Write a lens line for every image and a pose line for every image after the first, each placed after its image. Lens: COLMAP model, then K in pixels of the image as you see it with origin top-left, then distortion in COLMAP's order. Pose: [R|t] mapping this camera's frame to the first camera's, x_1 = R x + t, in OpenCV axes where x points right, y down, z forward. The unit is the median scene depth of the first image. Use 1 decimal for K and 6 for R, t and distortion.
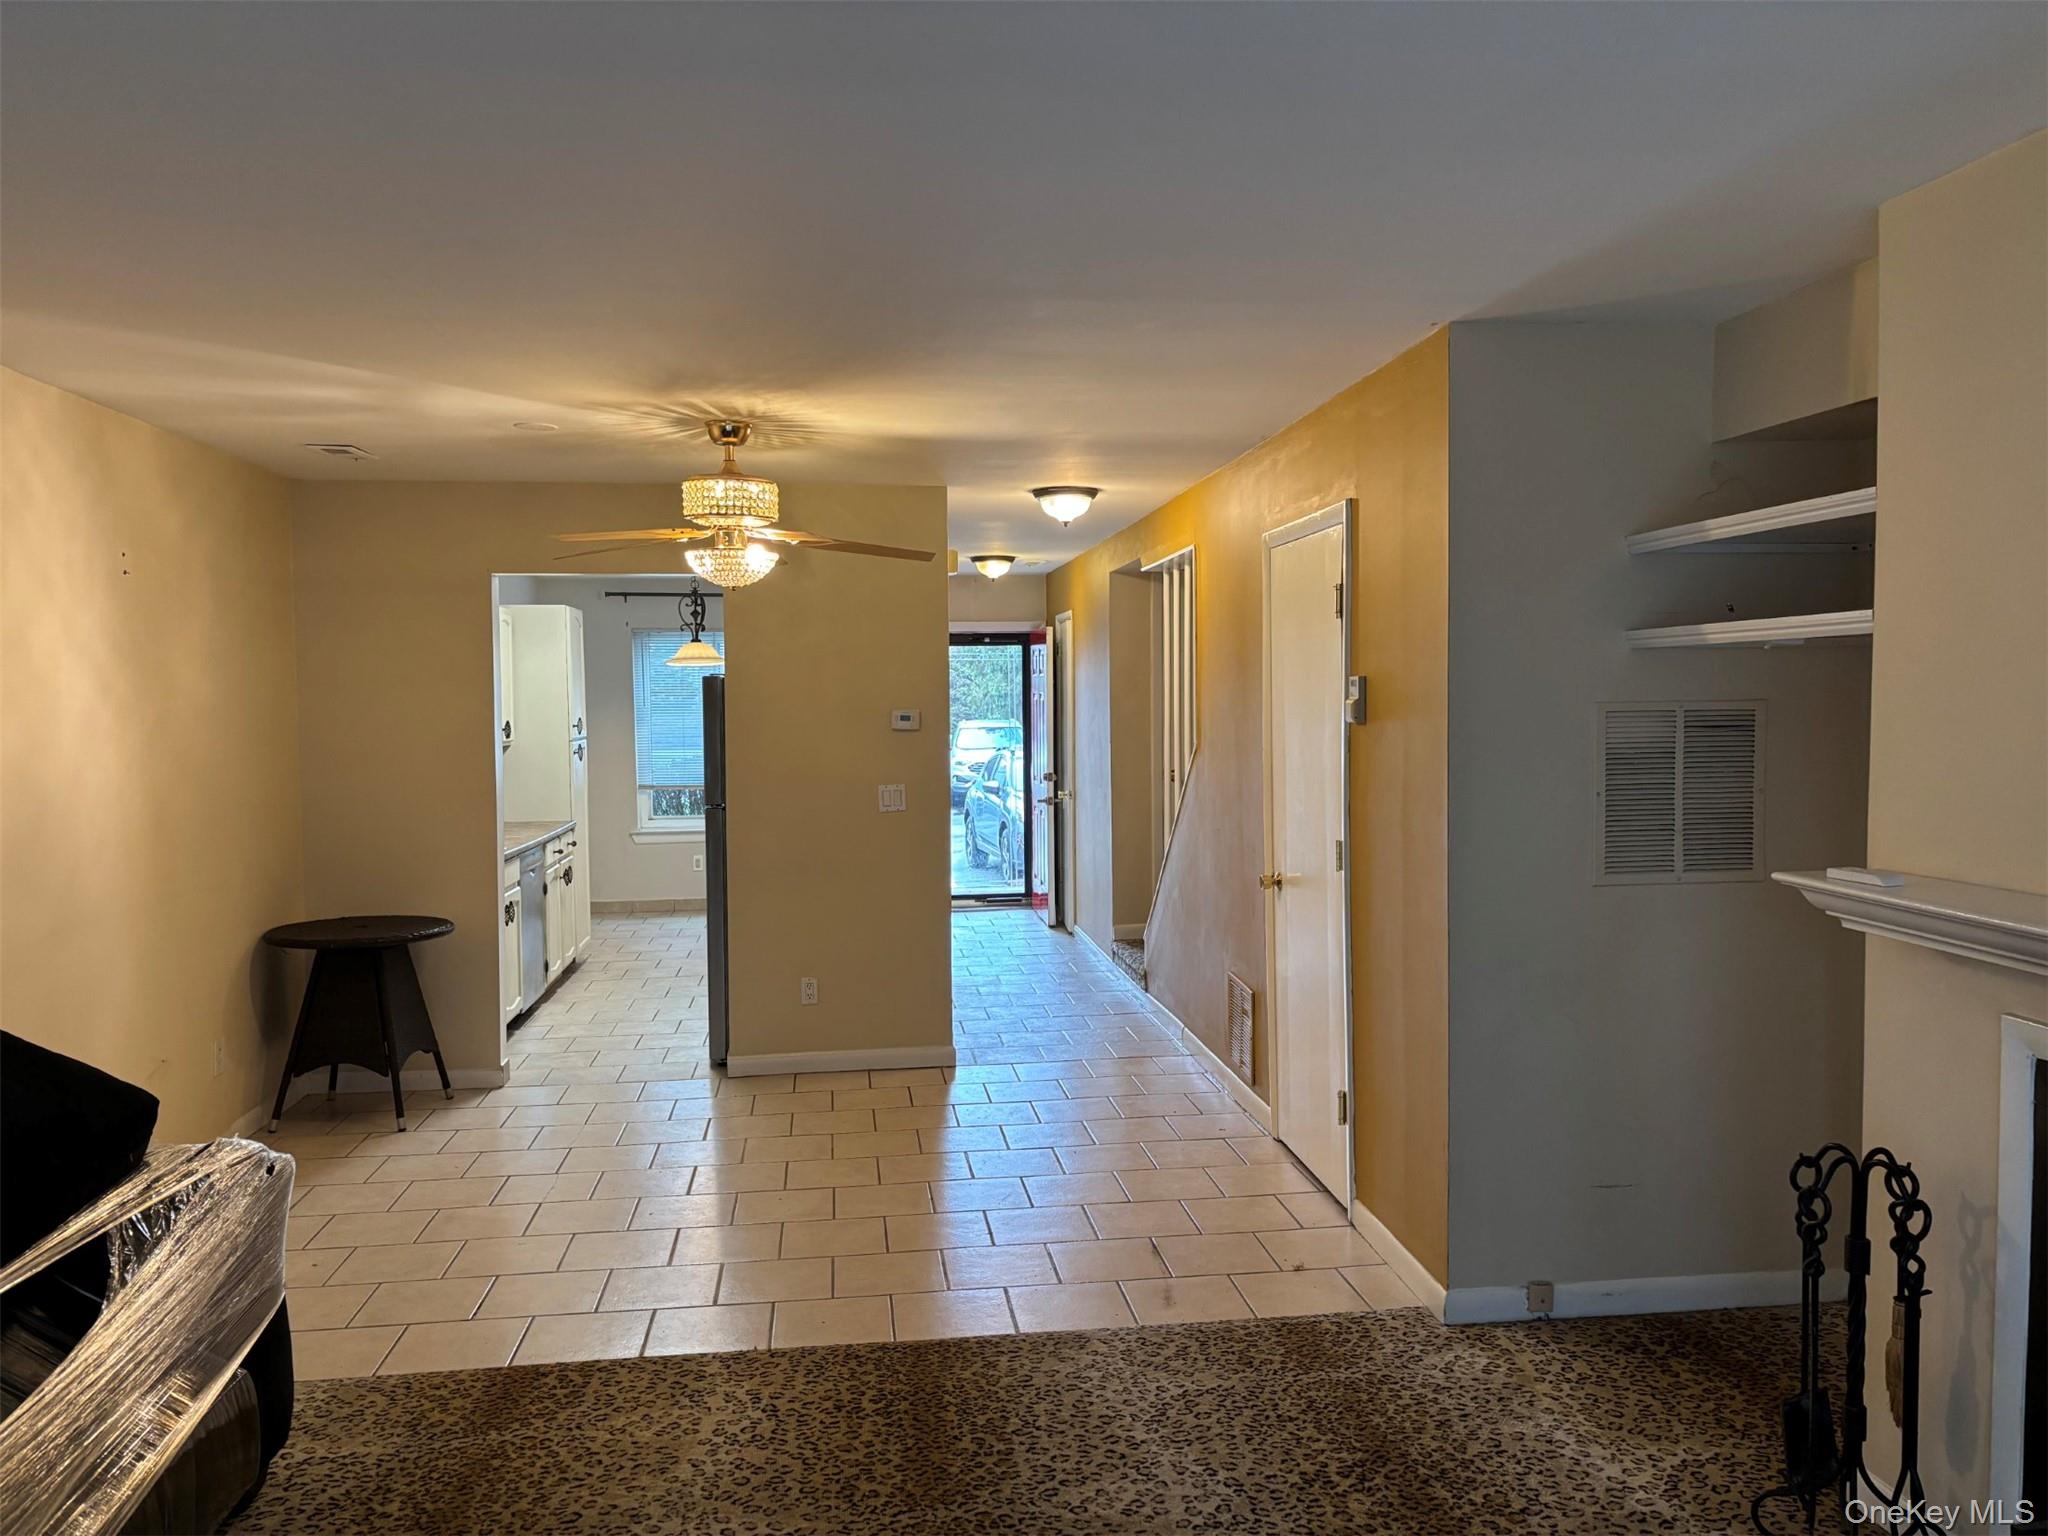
lens RADIAL K [[1536.4, 0, 1024.0], [0, 1536.4, 768.0], [0, 0, 1]] dist [0.093497, -0.081354]
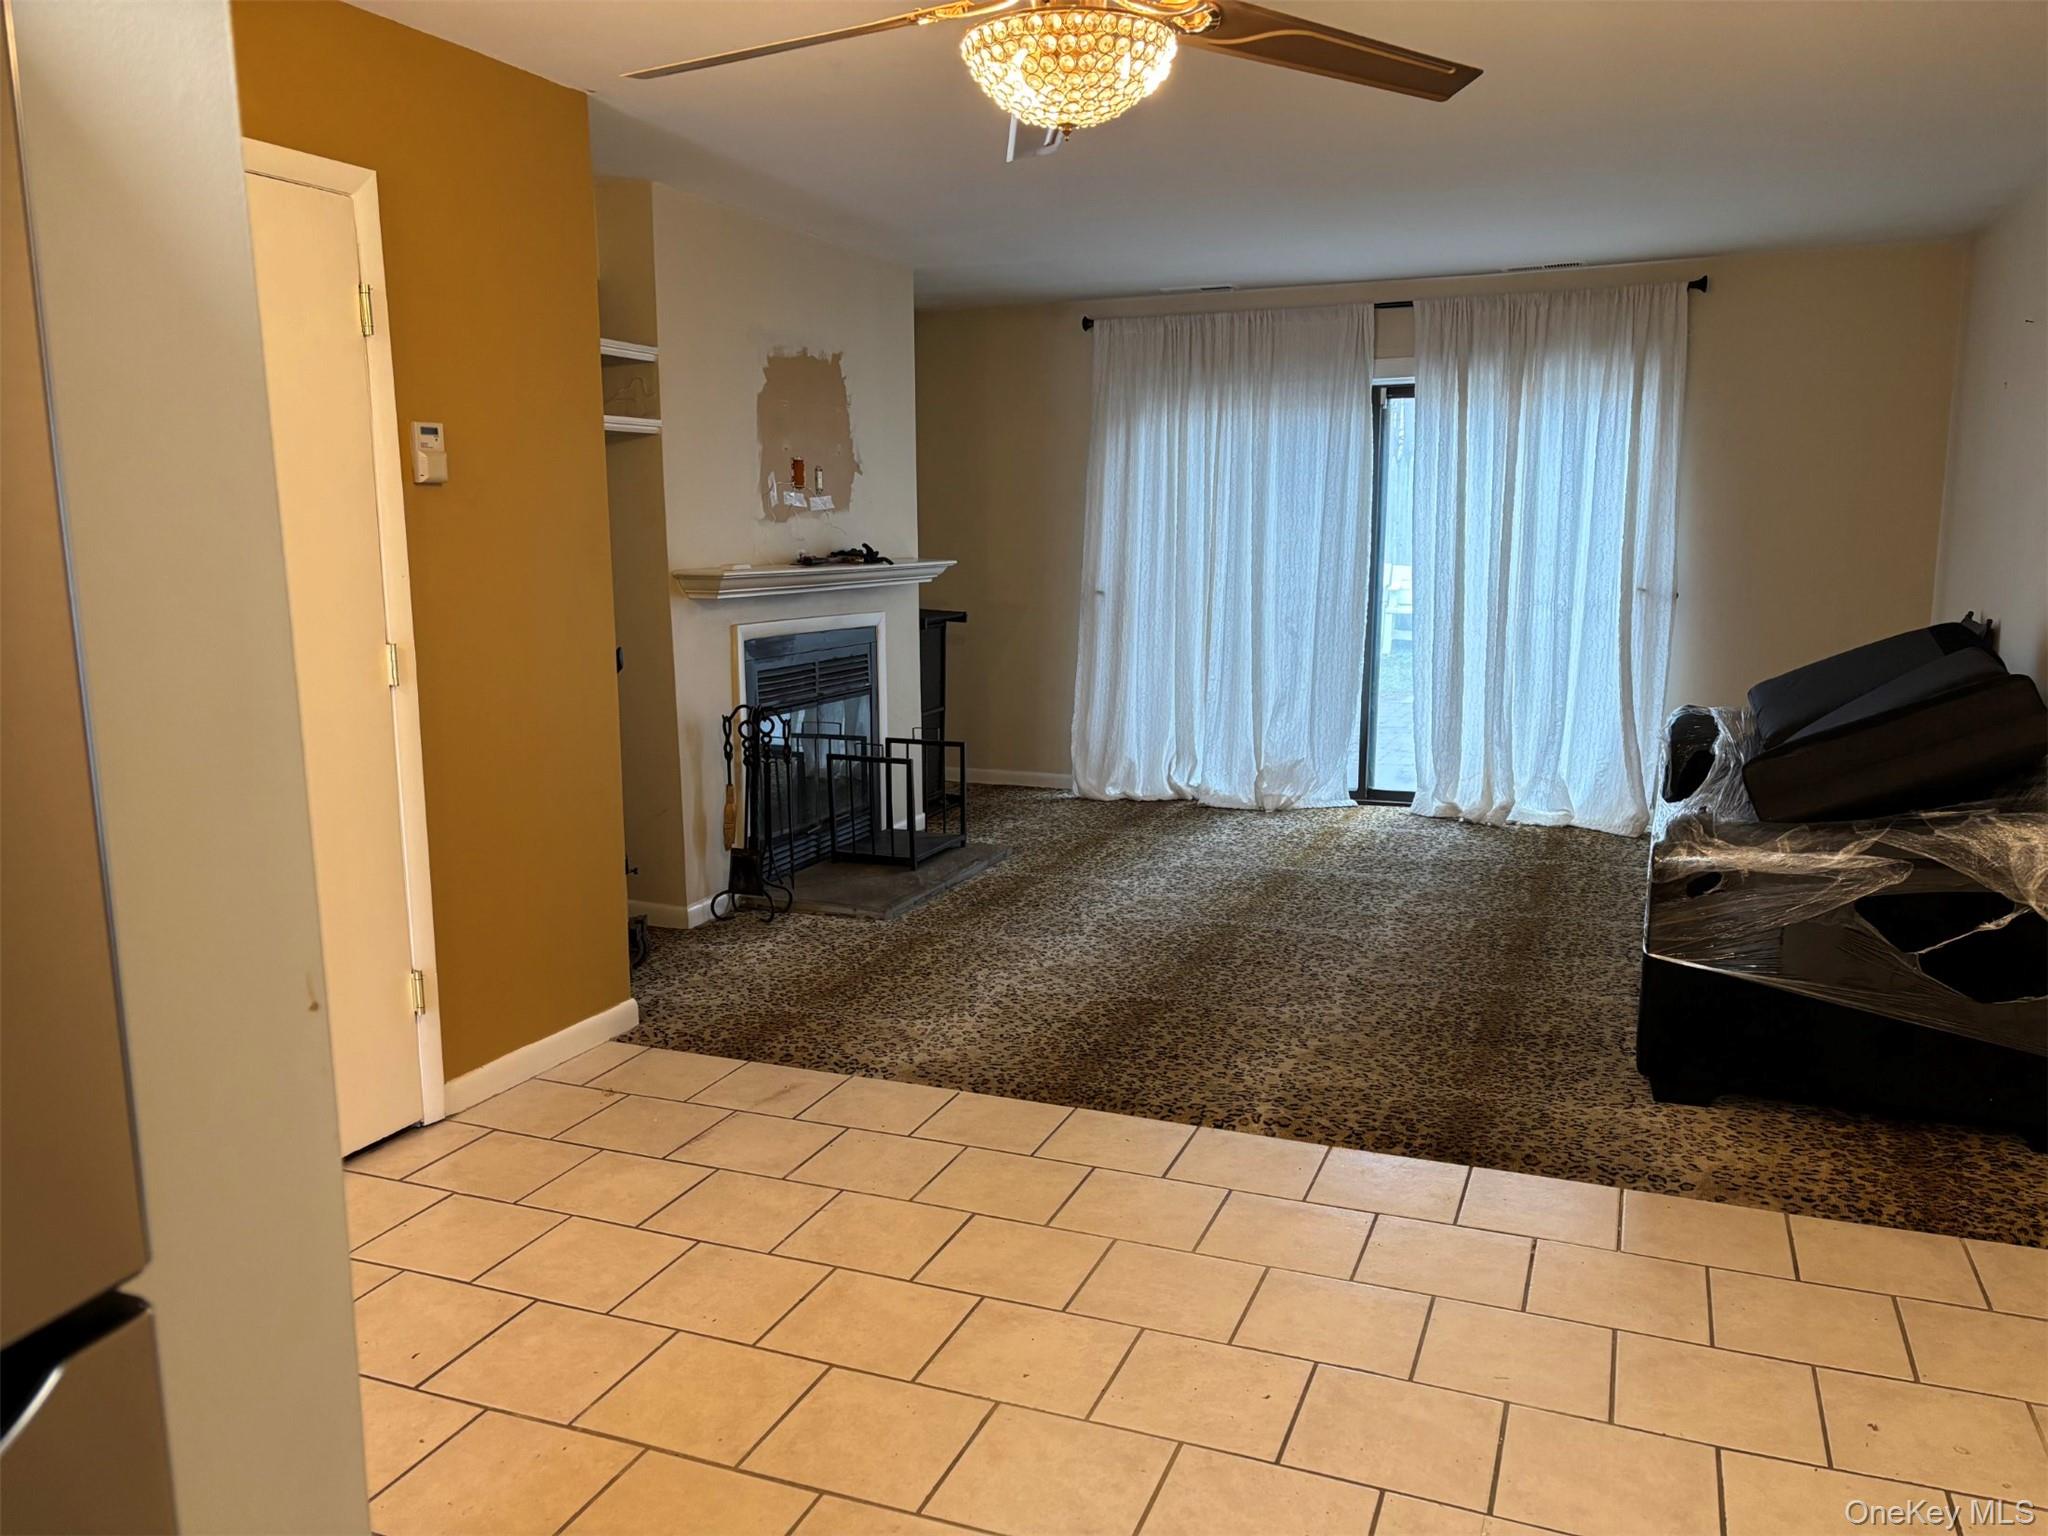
lens RADIAL K [[1536.4, 0, 1024.0], [0, 1536.4, 768.0], [0, 0, 1]] dist [0.093497, -0.081354]
pose [[-0.875185, -0.056049, 0.480531, -0.512245], [0.045011, 0.979524, 0.196229, -0.033285], [-0.481691, 0.193366, -0.854742, 1.817405]]
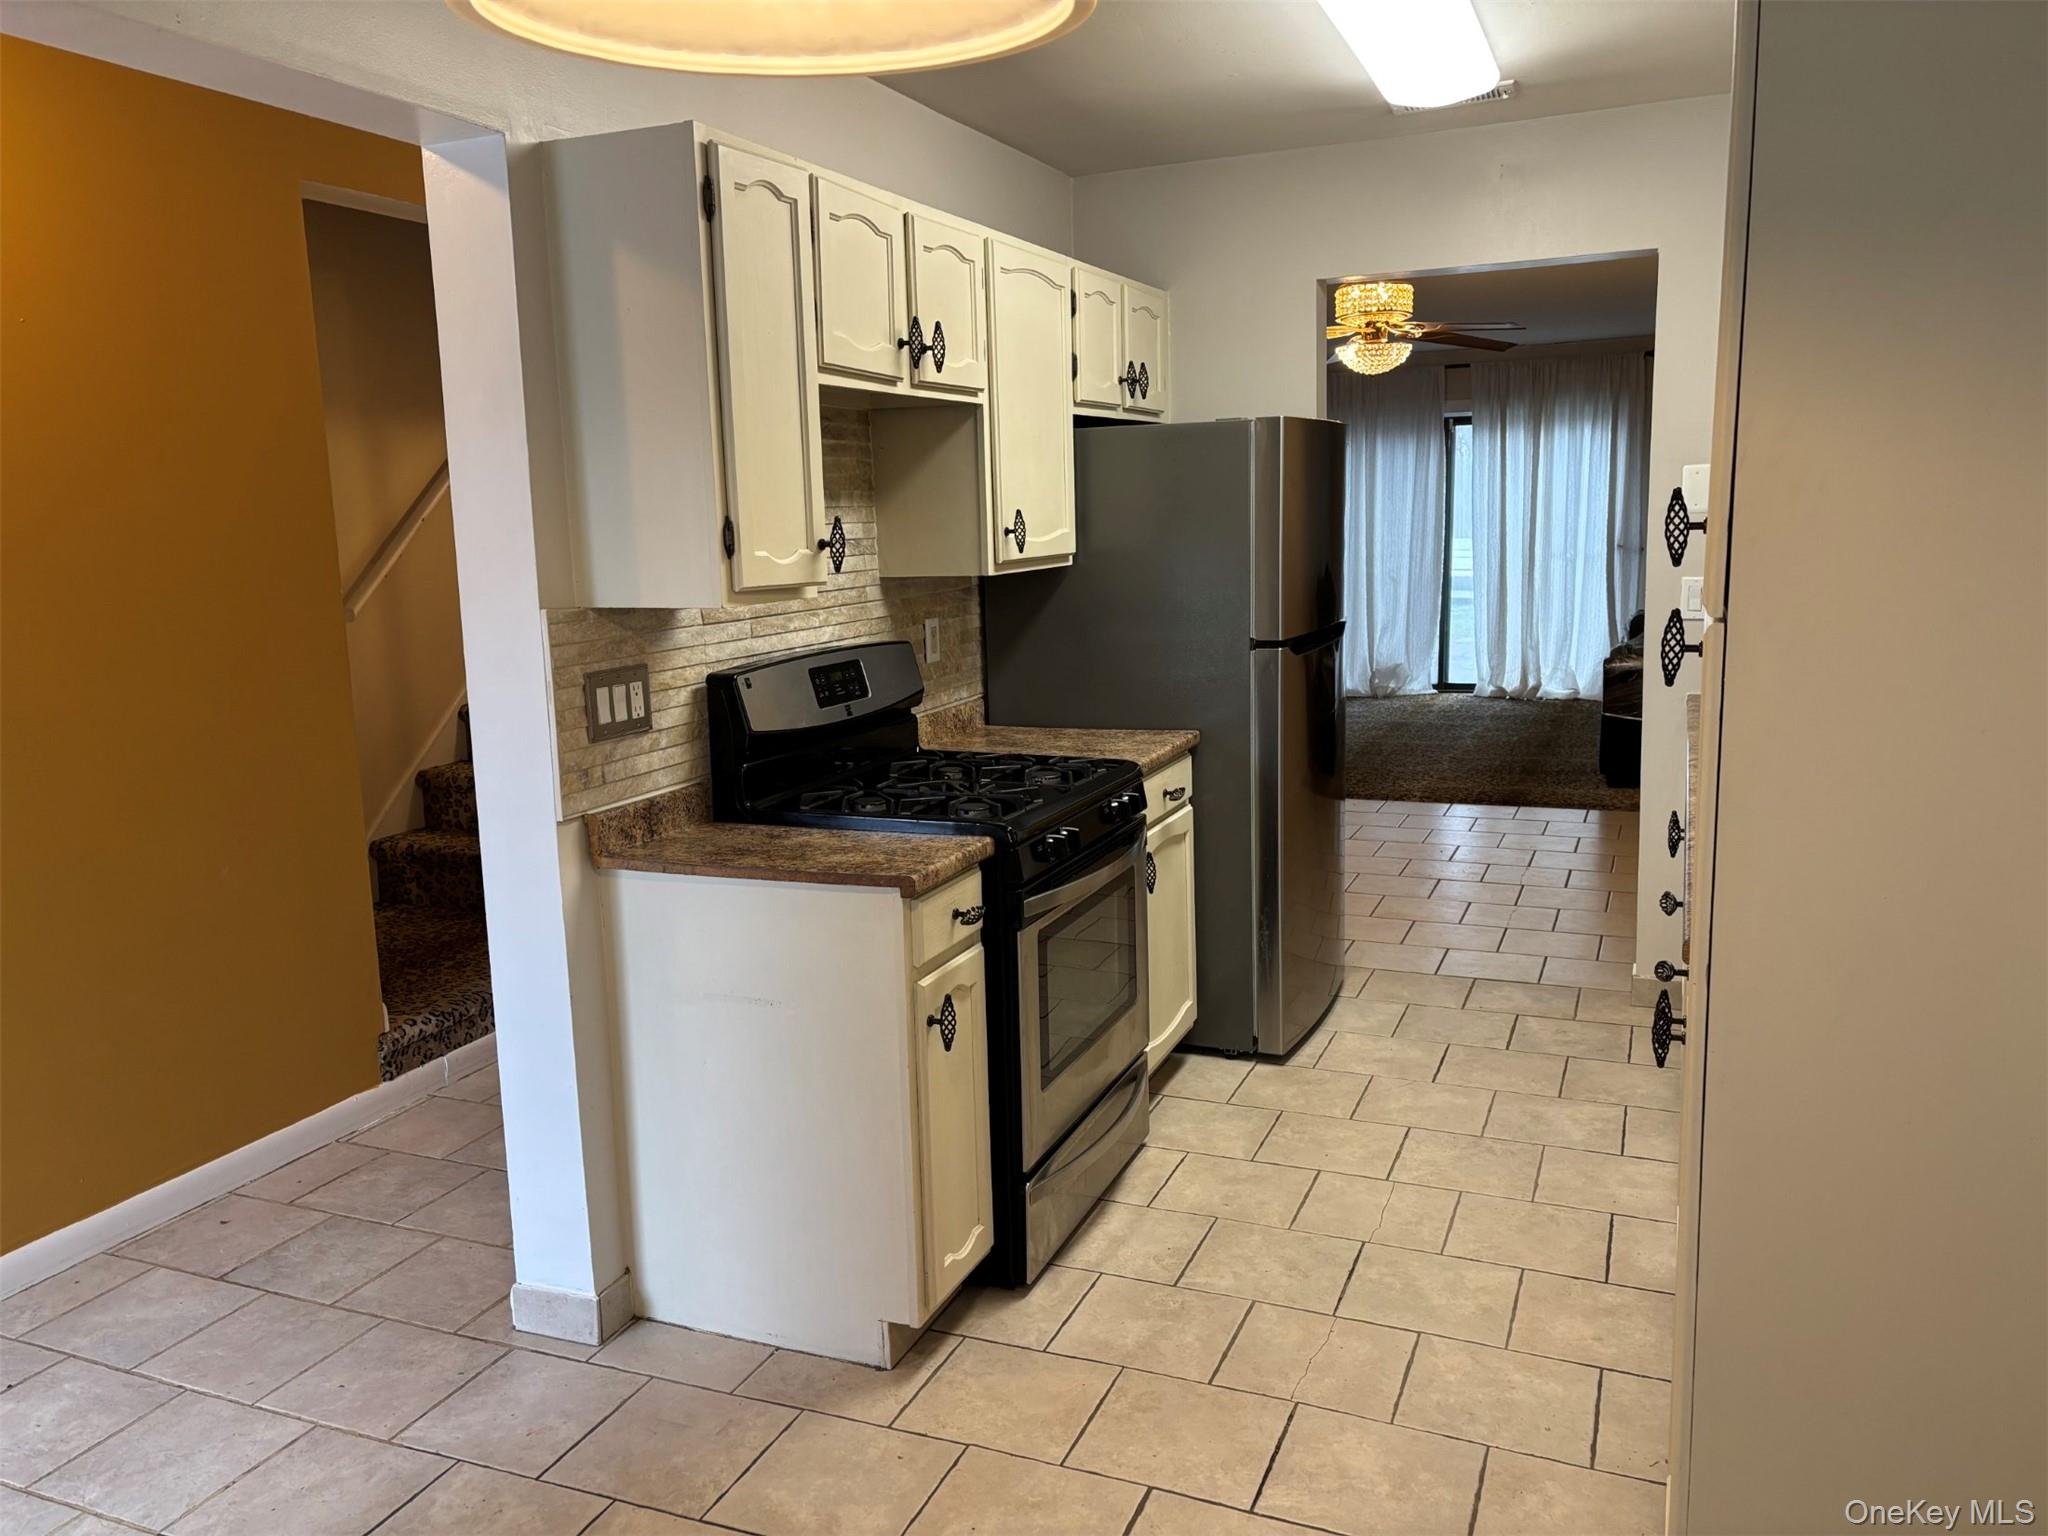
lens RADIAL K [[1536.4, 0, 1024.0], [0, 1536.4, 768.0], [0, 0, 1]] dist [0.093497, -0.081354]
pose [[-0.866530, -0.042188, 0.497338, -0.769169], [0.069806, 0.976385, 0.204450, -0.116697], [-0.494219, 0.211880, -0.843122, 3.013698]]
